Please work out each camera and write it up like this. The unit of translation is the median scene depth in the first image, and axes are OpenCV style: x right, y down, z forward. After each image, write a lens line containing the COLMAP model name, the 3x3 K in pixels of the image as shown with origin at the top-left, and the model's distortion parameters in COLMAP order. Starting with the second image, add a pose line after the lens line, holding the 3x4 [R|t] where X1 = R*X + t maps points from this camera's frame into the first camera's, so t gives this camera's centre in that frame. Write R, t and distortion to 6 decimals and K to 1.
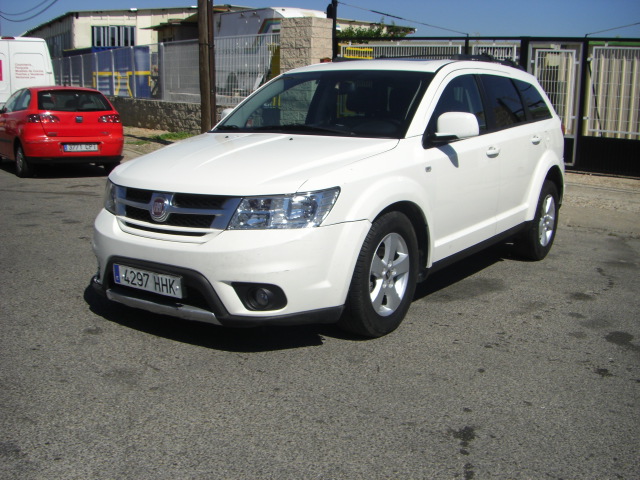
lens RADIAL K [[728.7, 0, 320.0], [0, 728.7, 240.0], [0, 0, 1]] dist [-0.204508, 0.159121]
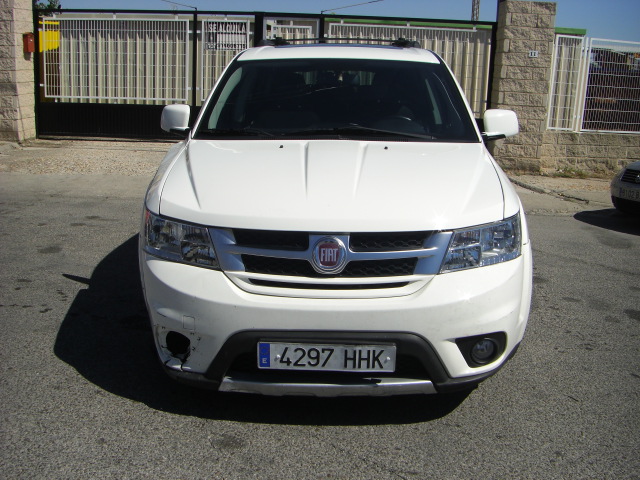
lens RADIAL K [[728.7, 0, 320.0], [0, 728.7, 240.0], [0, 0, 1]] dist [-0.204508, 0.159121]
pose [[0.842573, -0.117009, 0.525719, -0.600502], [0.095441, 0.993105, 0.068071, -0.108289], [-0.530059, -0.007180, 0.847930, 0.377124]]
